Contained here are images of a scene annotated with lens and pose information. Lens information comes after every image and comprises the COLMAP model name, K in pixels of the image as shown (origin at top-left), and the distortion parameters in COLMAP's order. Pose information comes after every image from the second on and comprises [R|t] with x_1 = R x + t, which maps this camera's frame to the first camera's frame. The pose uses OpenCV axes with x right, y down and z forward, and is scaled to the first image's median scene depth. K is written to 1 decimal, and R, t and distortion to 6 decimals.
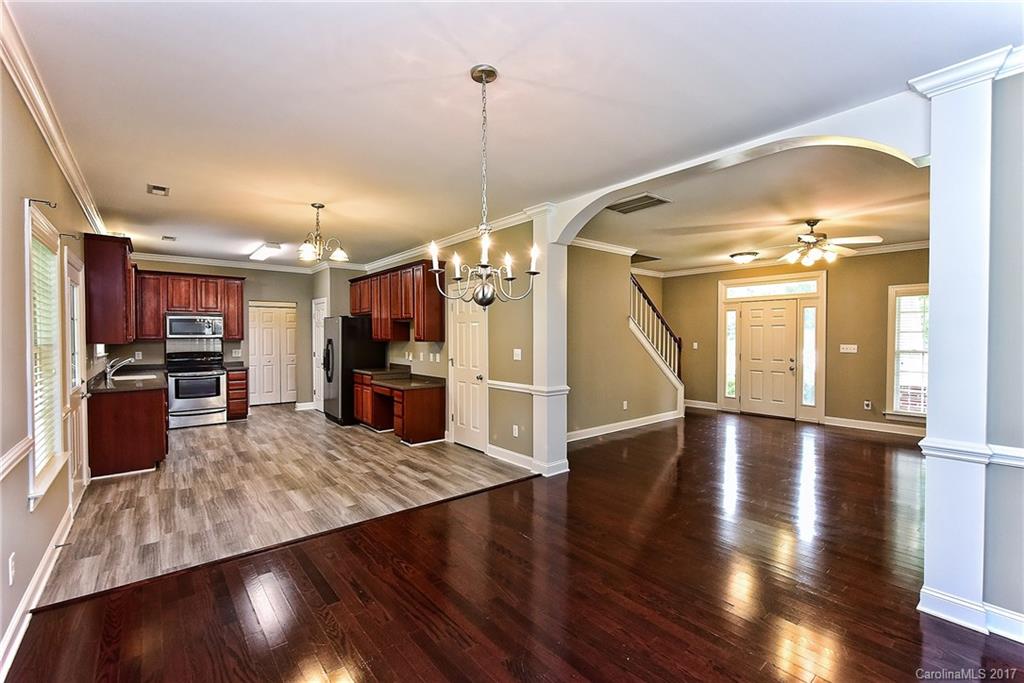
lens RADIAL K [[442.3, 0, 516.9], [0, 442.3, 343.2], [0, 0, 1]] dist [-0.001526, 0.000382]
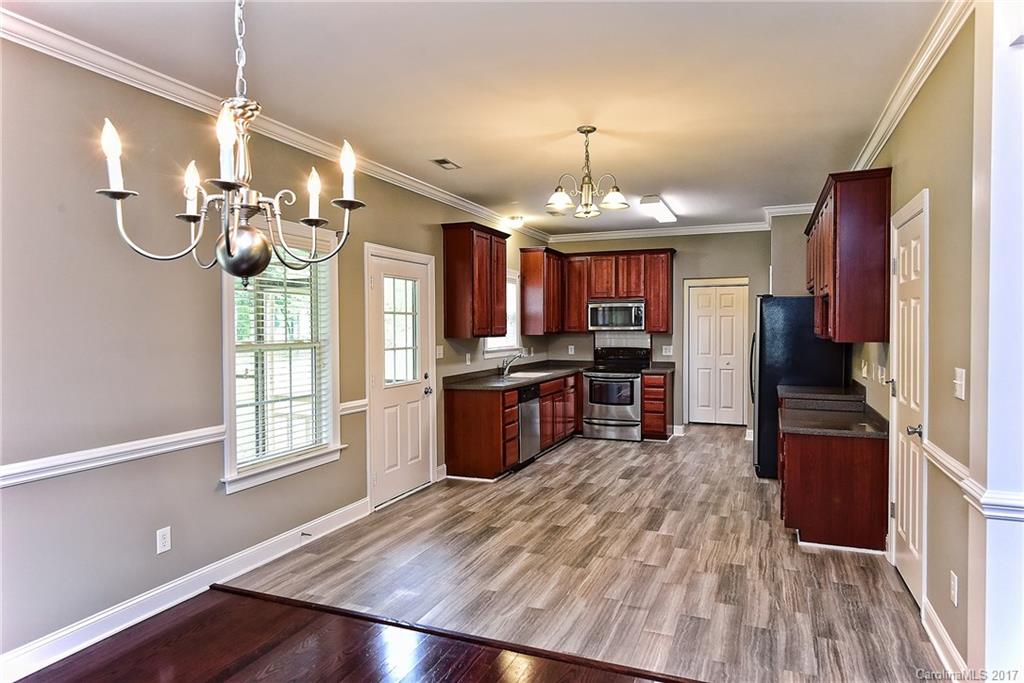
lens RADIAL K [[625.8, 0, 512.6], [0, 625.8, 345.6], [0, 0, 1]] dist [0.006825, 0.000485]
pose [[0.477237, 0.026532, -0.878374, 0.213742], [-0.010600, 0.999645, 0.024436, -0.011581], [0.878711, -0.002351, 0.477349, 0.322559]]
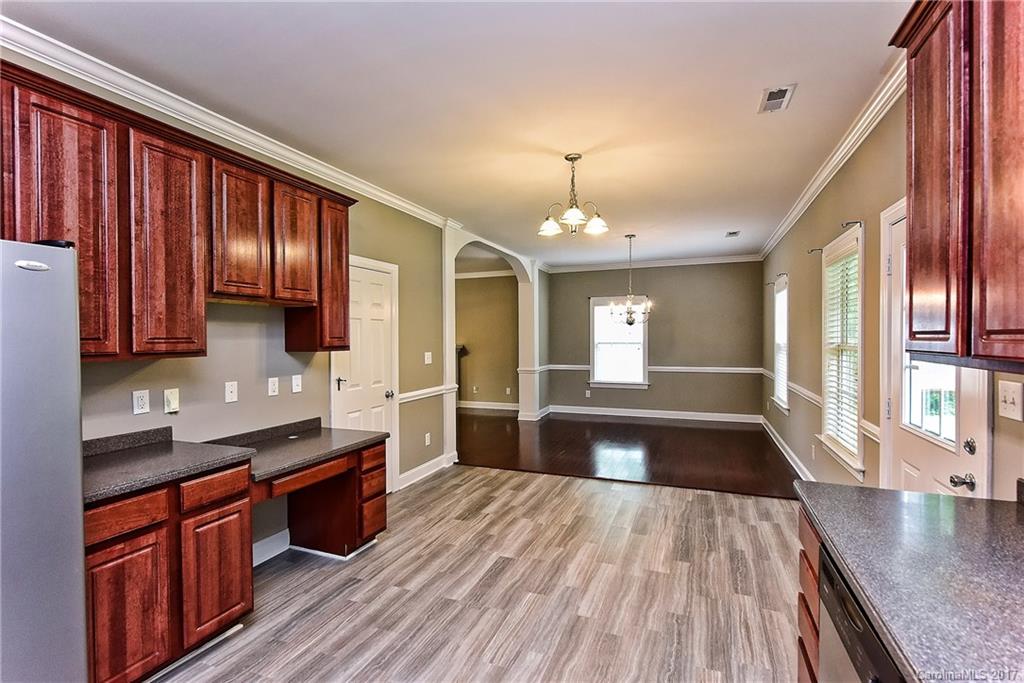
lens RADIAL K [[473.4, 0, 512.7], [0, 473.4, 344.9], [0, 0, 1]] dist [-0.003793, -0.000529]
pose [[-0.482696, -0.011879, 0.875707, -0.745774], [0.021522, 0.999445, 0.025420, -0.018641], [-0.875523, 0.031118, -0.482173, 1.013774]]
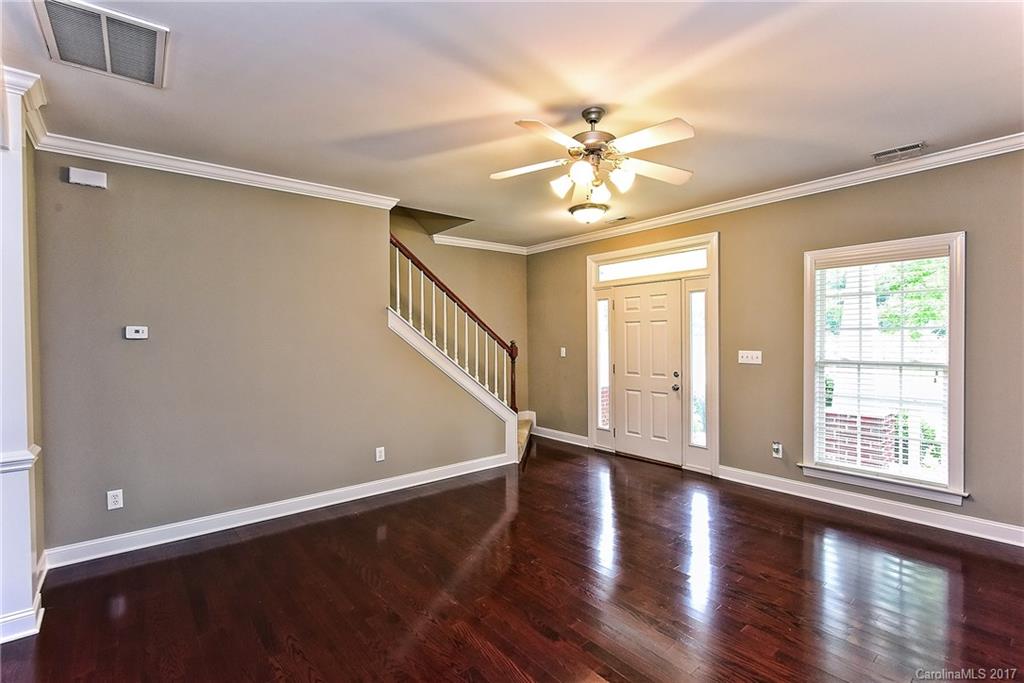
lens RADIAL K [[473.4, 0, 515.2], [0, 473.4, 342.1], [0, 0, 1]] dist [-0.003793, -0.000529]
pose [[0.999927, -0.010083, -0.006652, 0.468853], [0.010048, 0.999936, -0.005293, -0.009034], [0.006705, 0.005225, 0.999964, 0.372106]]
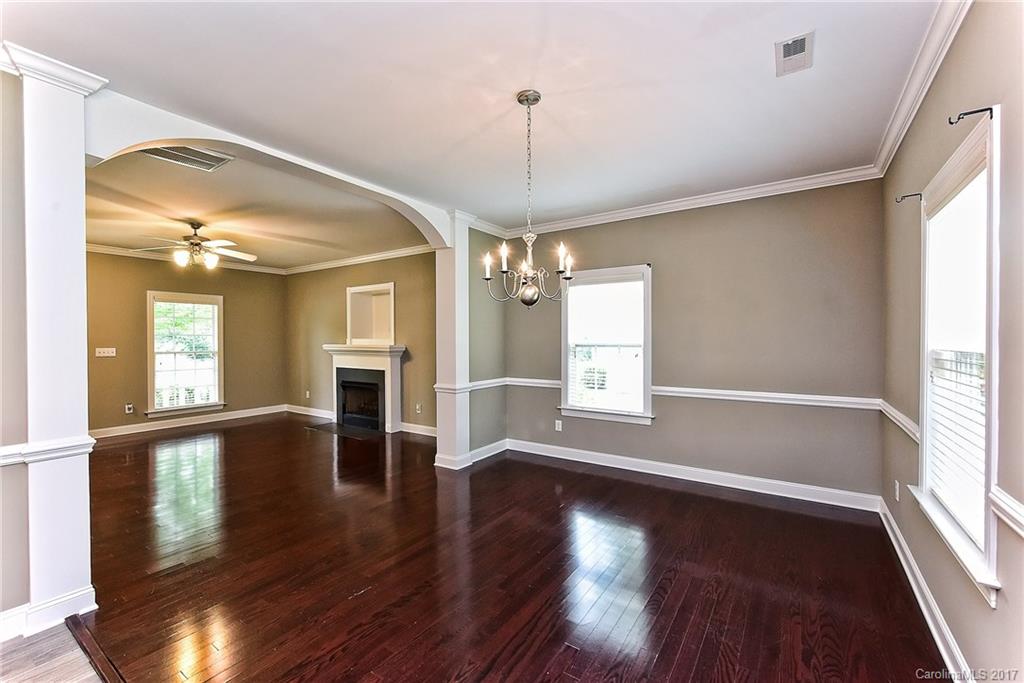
lens RADIAL K [[428.3, 0, 512.4], [0, 428.3, 337.2], [0, 0, 1]] dist [0.010206, -0.000108]
pose [[-0.274749, 0.004796, 0.961504, -0.387574], [0.020869, 0.999782, 0.000977, -0.002189], [-0.961289, 0.020334, -0.274789, 0.468767]]
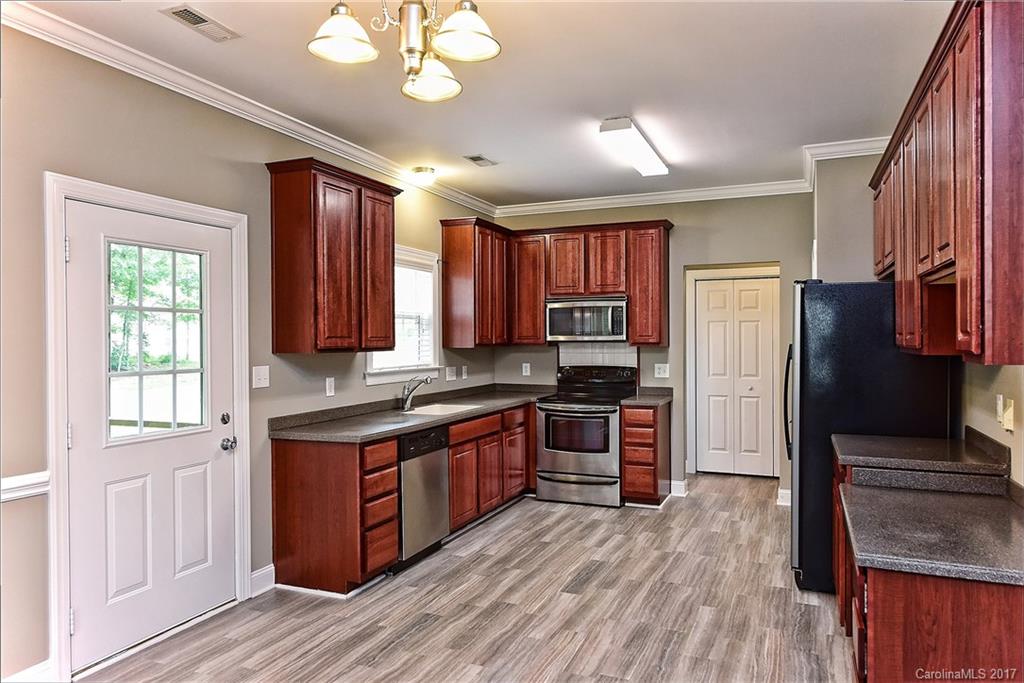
lens RADIAL K [[678.7, 0, 511.3], [0, 678.7, 344.3], [0, 0, 1]] dist [0.006207, 0.000607]
pose [[0.463622, 0.007614, -0.886000, -0.019776], [-0.010972, 0.999936, 0.002852, -0.011004], [0.885965, 0.008399, 0.463676, 0.589858]]
